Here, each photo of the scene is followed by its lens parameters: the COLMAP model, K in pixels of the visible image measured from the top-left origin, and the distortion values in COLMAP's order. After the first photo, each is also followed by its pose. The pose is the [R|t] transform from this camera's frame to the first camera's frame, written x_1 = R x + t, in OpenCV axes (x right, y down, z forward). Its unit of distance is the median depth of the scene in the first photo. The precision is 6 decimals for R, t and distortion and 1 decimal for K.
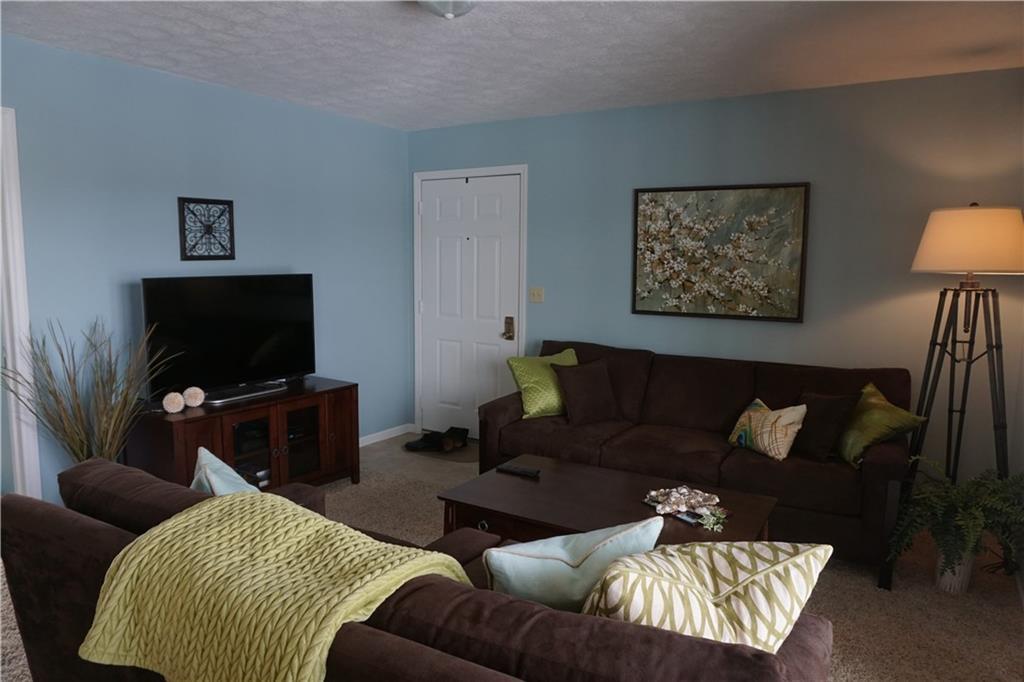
lens RADIAL K [[686.0, 0, 512.3], [0, 686.0, 340.1], [0, 0, 1]] dist [-0.040950, 0.022935]
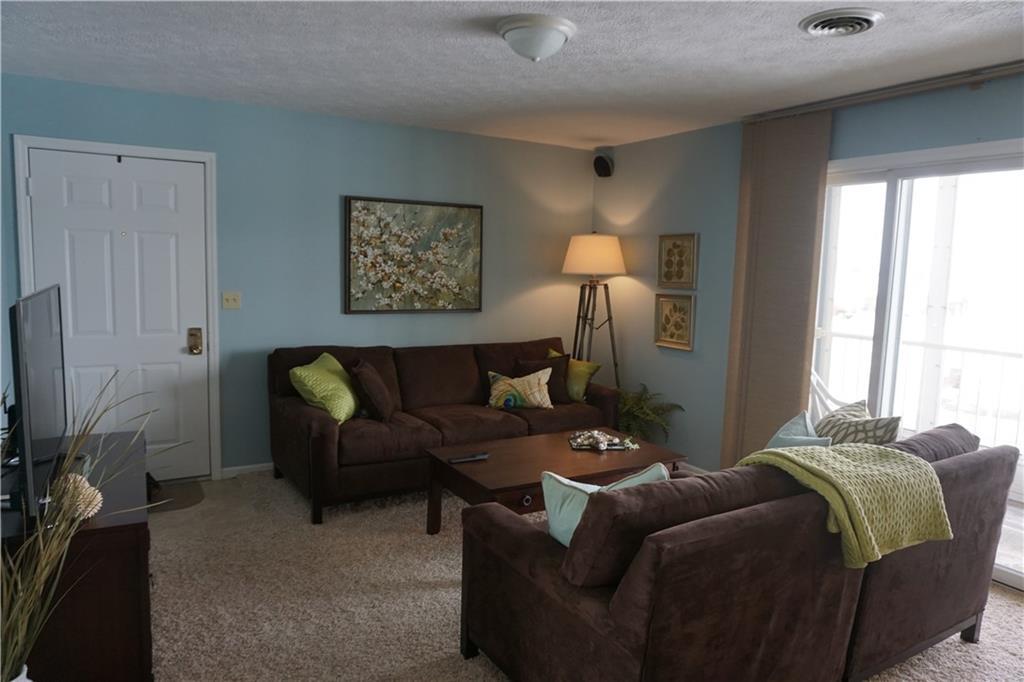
lens RADIAL K [[686.0, 0, 513.6], [0, 686.0, 342.6], [0, 0, 1]] dist [-0.040950, 0.022935]
pose [[0.477093, -0.096031, 0.873590, -0.656667], [0.084779, 0.994405, 0.063011, -0.041544], [-0.874754, 0.044000, 0.482565, 0.284648]]
